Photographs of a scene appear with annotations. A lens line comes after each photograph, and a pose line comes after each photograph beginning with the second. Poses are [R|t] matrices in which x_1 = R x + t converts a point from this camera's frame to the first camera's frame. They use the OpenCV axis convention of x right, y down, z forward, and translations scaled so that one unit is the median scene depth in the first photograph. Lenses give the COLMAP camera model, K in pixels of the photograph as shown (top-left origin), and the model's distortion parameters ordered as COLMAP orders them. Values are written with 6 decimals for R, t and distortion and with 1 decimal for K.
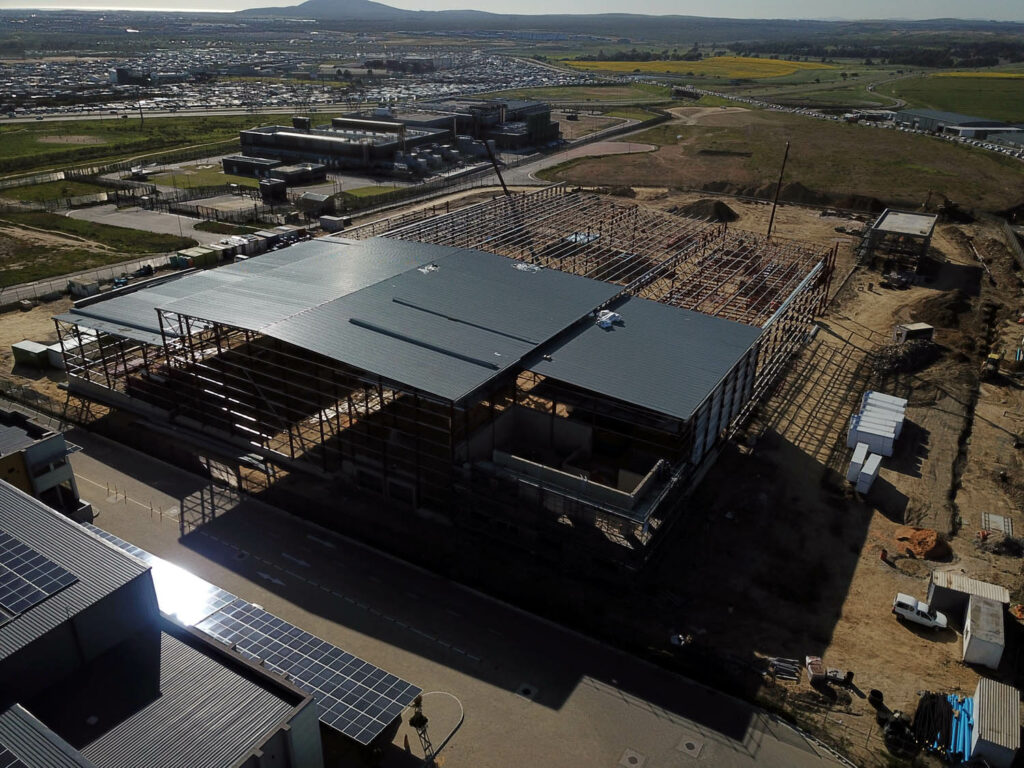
lens RADIAL K [[779.4, 0, 513.6], [0, 779.4, 388.3], [0, 0, 1]] dist [0.004692, 0.002804]
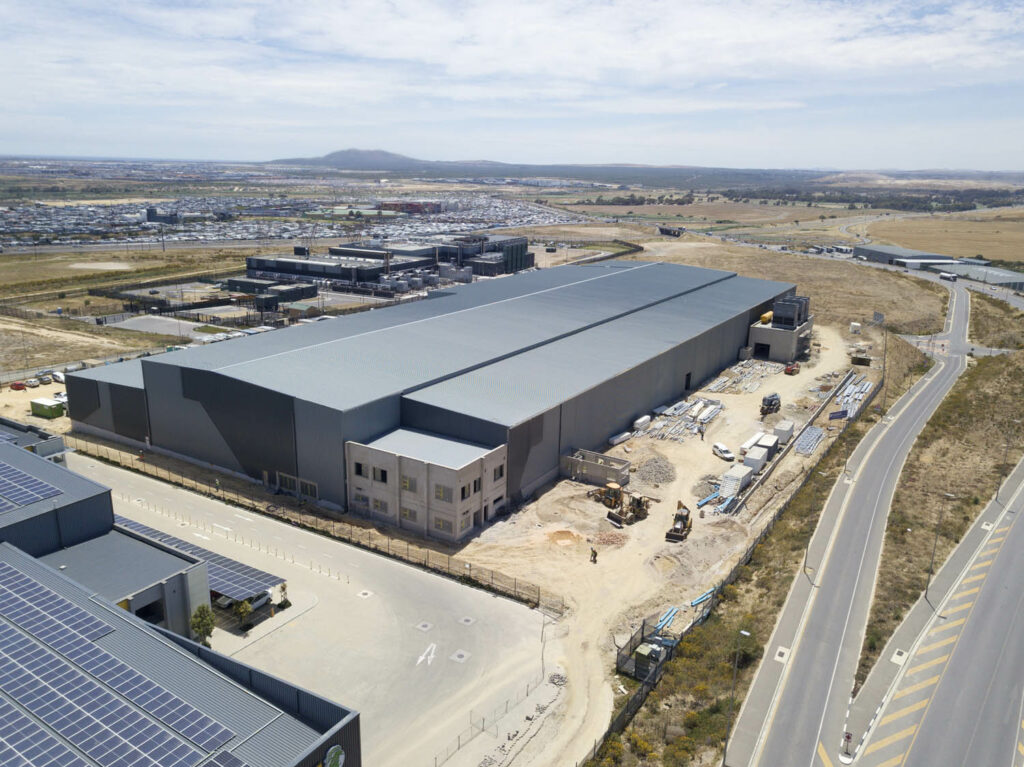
lens RADIAL K [[783.5, 0, 513.5], [0, 783.5, 381.4], [0, 0, 1]] dist [0.004004, 0.001306]
pose [[0.999892, 0.005504, -0.013625, 0.092069], [-0.007814, 0.984405, -0.175743, 0.076678], [0.012445, 0.175830, 0.984342, -0.144609]]
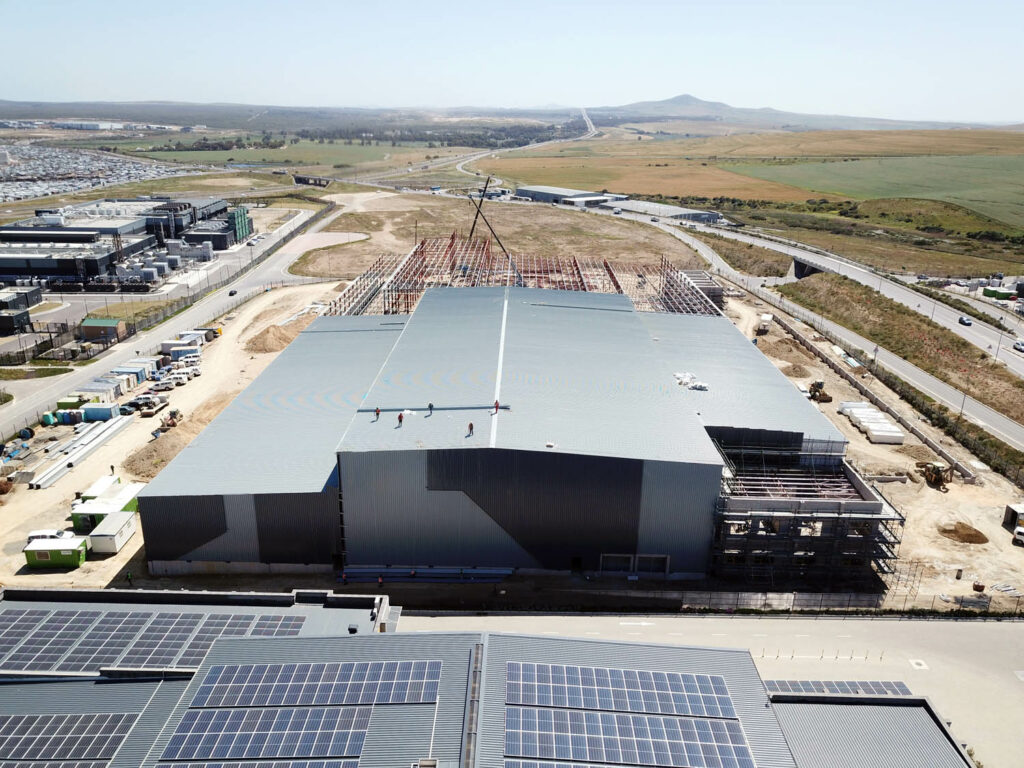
lens RADIAL K [[779.4, 0, 513.5], [0, 779.4, 383.4], [0, 0, 1]] dist [0.004922, 0.003761]
pose [[0.864653, -0.170630, 0.472505, -0.323469], [0.217358, 0.975024, -0.045653, -0.043360], [-0.452914, 0.142176, 0.880145, 0.032703]]
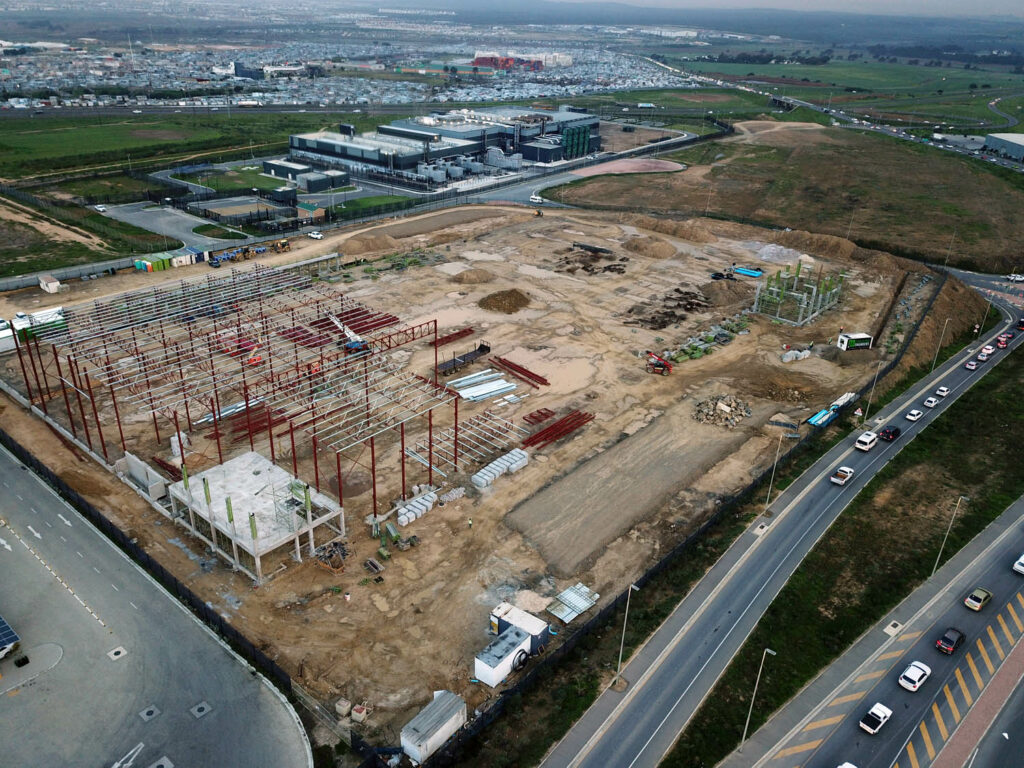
lens RADIAL K [[779.4, 0, 513.5], [0, 779.4, 383.4], [0, 0, 1]] dist [0.004922, 0.003761]
pose [[0.986180, 0.086775, -0.141134, 0.243229], [-0.086207, 0.996226, 0.010144, -0.038347], [0.141482, 0.002163, 0.989939, -0.058098]]
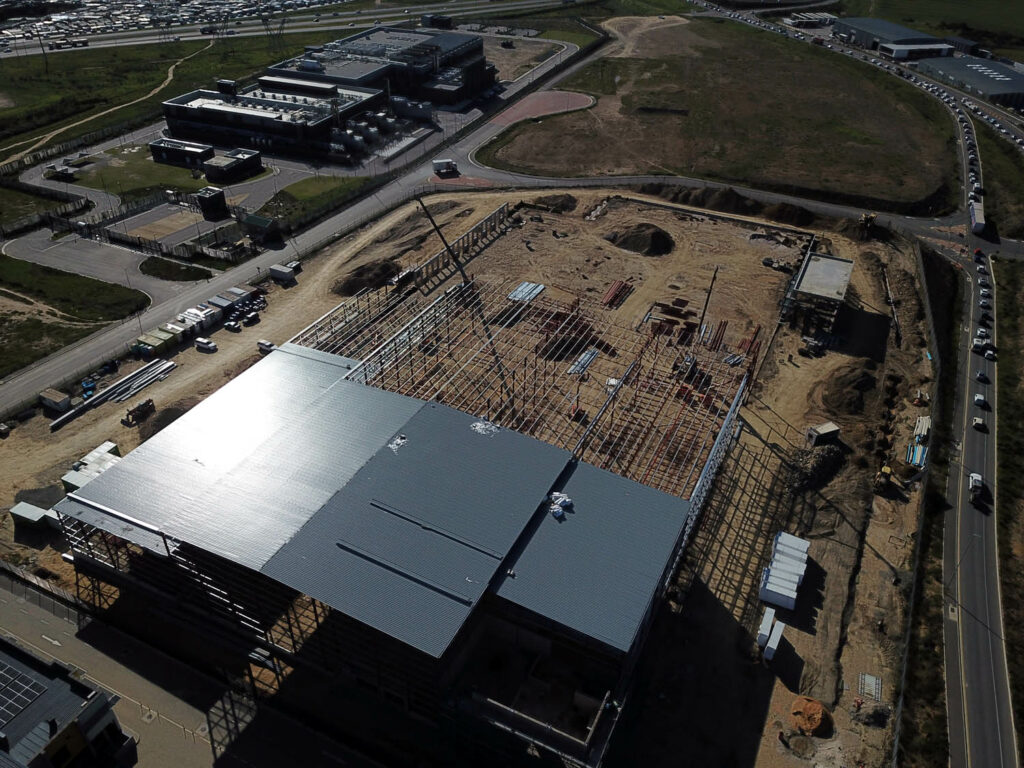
lens RADIAL K [[779.4, 0, 513.6], [0, 779.4, 388.3], [0, 0, 1]] dist [0.004692, 0.002804]
pose [[0.996519, -0.049552, 0.067043, -0.007138], [0.037701, 0.985113, 0.167721, -0.219075], [-0.074356, -0.164609, 0.983552, -0.049483]]
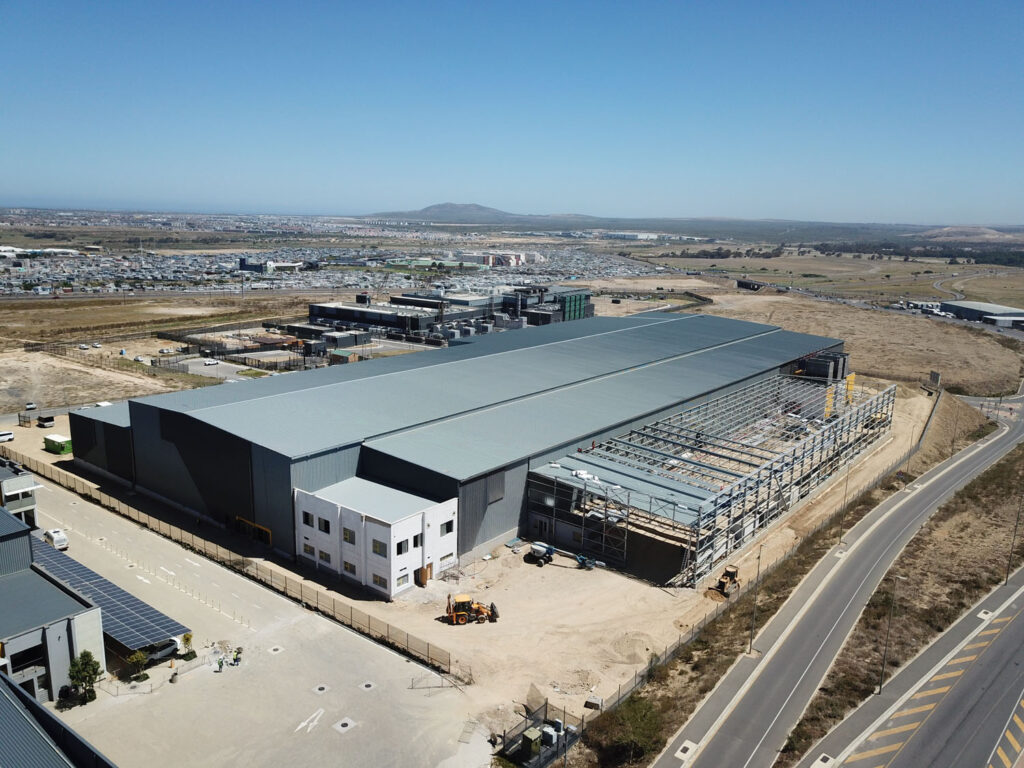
lens RADIAL K [[780.5, 0, 513.5], [0, 780.5, 384.0], [0, 0, 1]] dist [0.004534, 0.002387]
pose [[0.991659, 0.029751, -0.125406, 0.177580], [-0.058397, 0.971106, -0.231393, 0.068404], [0.114898, 0.236786, 0.964744, -0.118101]]
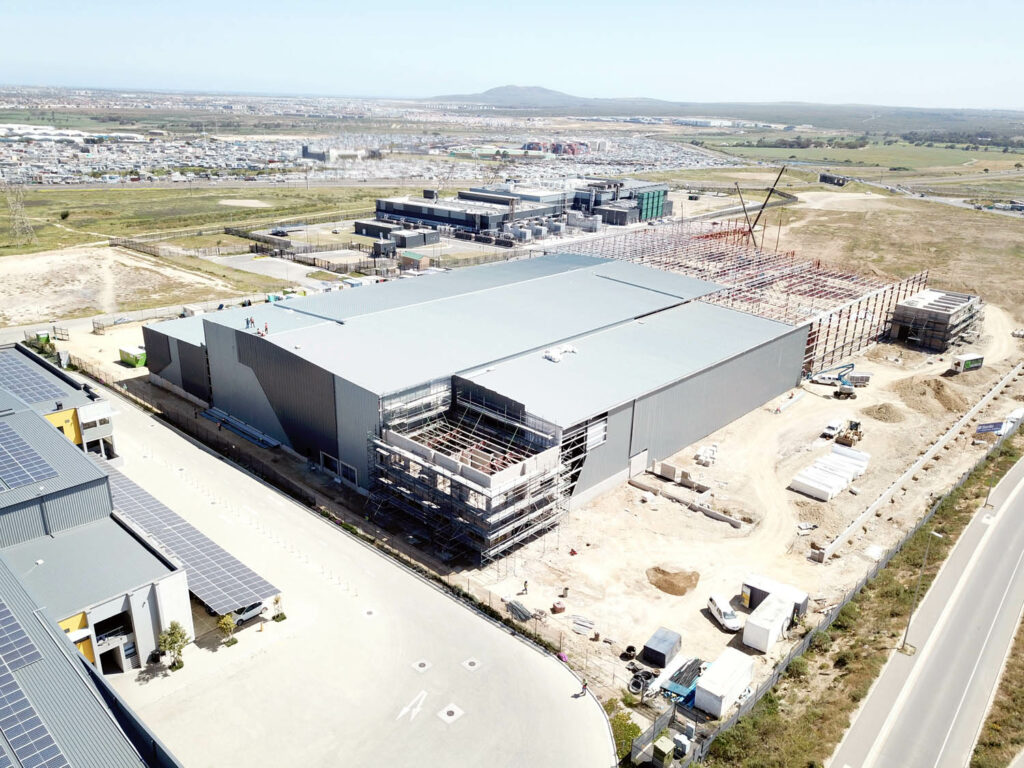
lens RADIAL K [[778.6, 0, 513.5], [0, 778.6, 384.4], [0, 0, 1]] dist [0.004901, 0.003876]
pose [[0.978714, 0.076358, -0.190495, 0.138353], [-0.094727, 0.991494, -0.089252, 0.032917], [0.182060, 0.105397, 0.977622, -0.072469]]
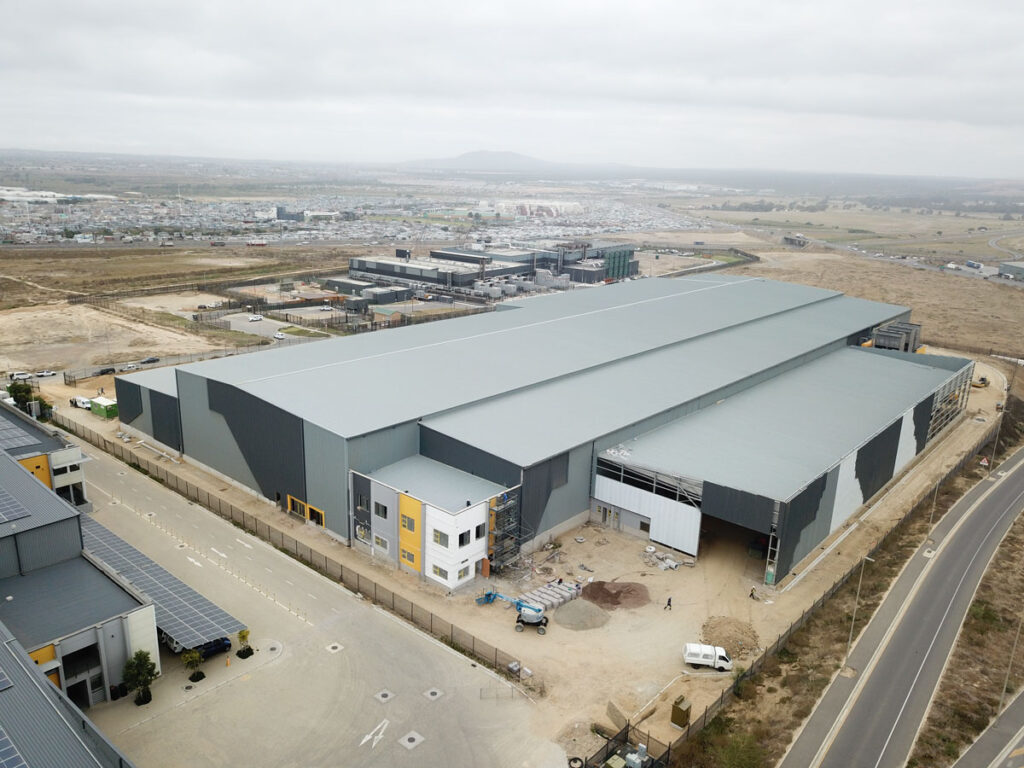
lens RADIAL K [[779.4, 0, 513.5], [0, 779.4, 383.4], [0, 0, 1]] dist [0.004922, 0.003761]
pose [[0.985021, 0.057616, -0.162527, 0.149823], [-0.085157, 0.982111, -0.167946, 0.044363], [0.149943, 0.179271, 0.972306, -0.091805]]
